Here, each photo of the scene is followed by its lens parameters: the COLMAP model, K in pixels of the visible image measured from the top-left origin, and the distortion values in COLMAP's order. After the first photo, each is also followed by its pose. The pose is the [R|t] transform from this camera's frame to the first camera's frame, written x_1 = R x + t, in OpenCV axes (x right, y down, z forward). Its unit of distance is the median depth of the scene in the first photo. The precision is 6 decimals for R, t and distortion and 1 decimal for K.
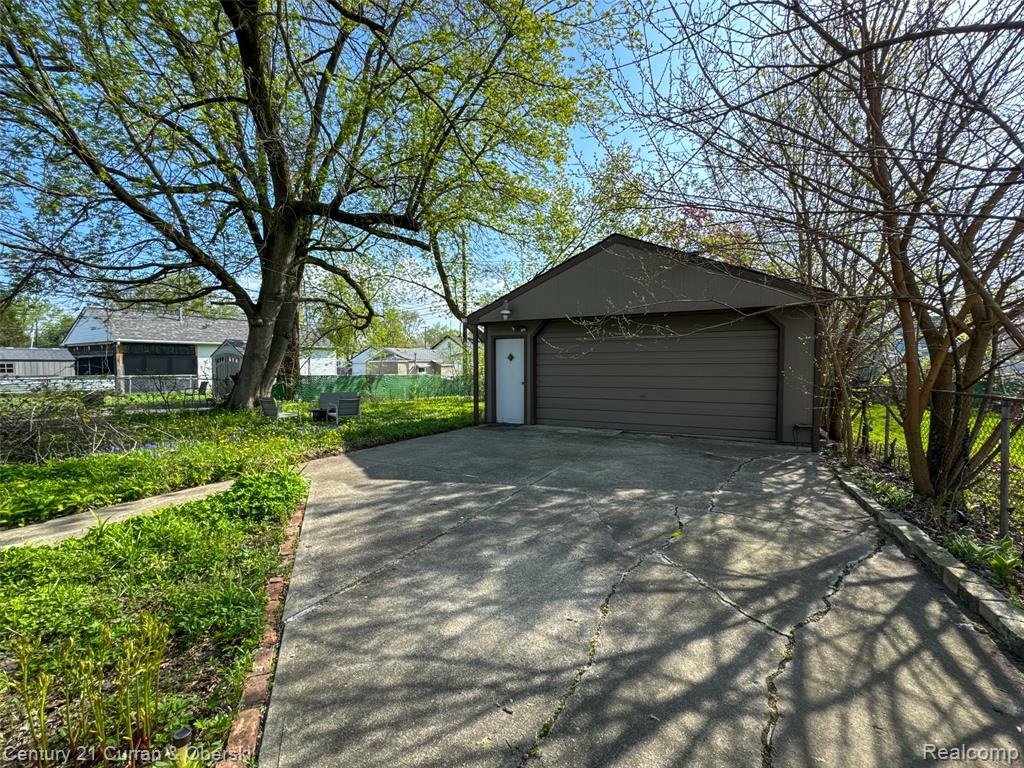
lens RADIAL K [[416.4, 0, 505.7], [0, 416.4, 382.4], [0, 0, 1]] dist [-0.007860, 0.002274]
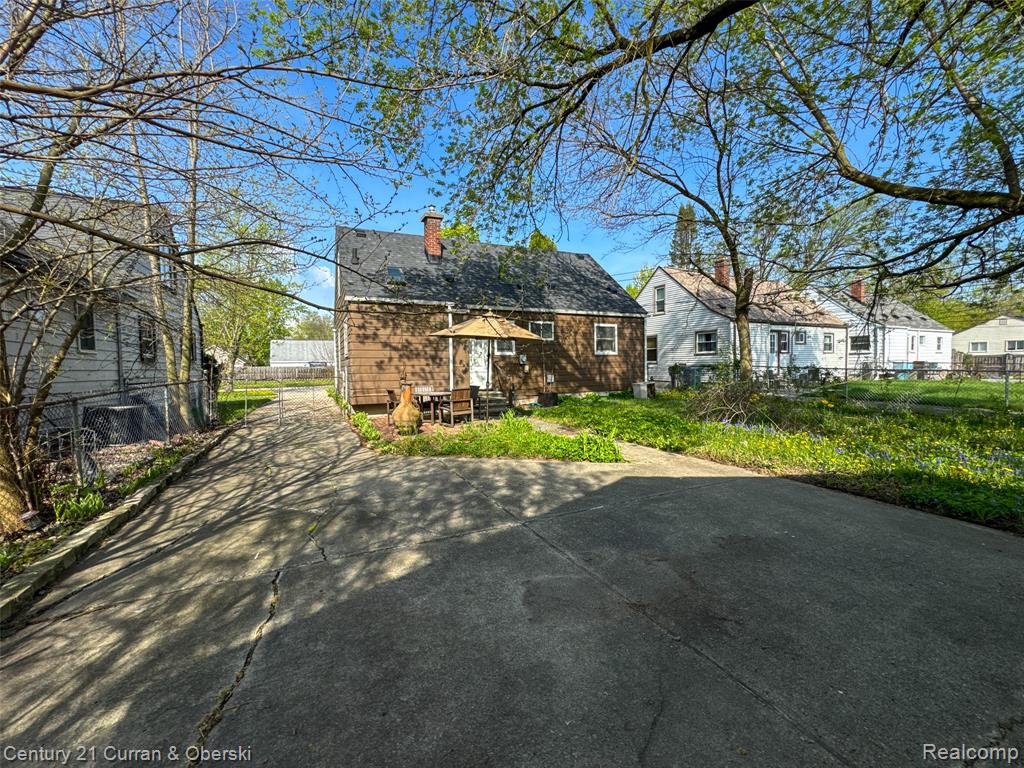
lens RADIAL K [[416.4, 0, 510.2], [0, 416.4, 385.4], [0, 0, 1]] dist [-0.007860, 0.002274]
pose [[-0.582318, 0.047172, -0.811591, 0.346561], [-0.012367, 0.997686, 0.066862, -0.027449], [0.812867, 0.048972, -0.580387, 0.723308]]
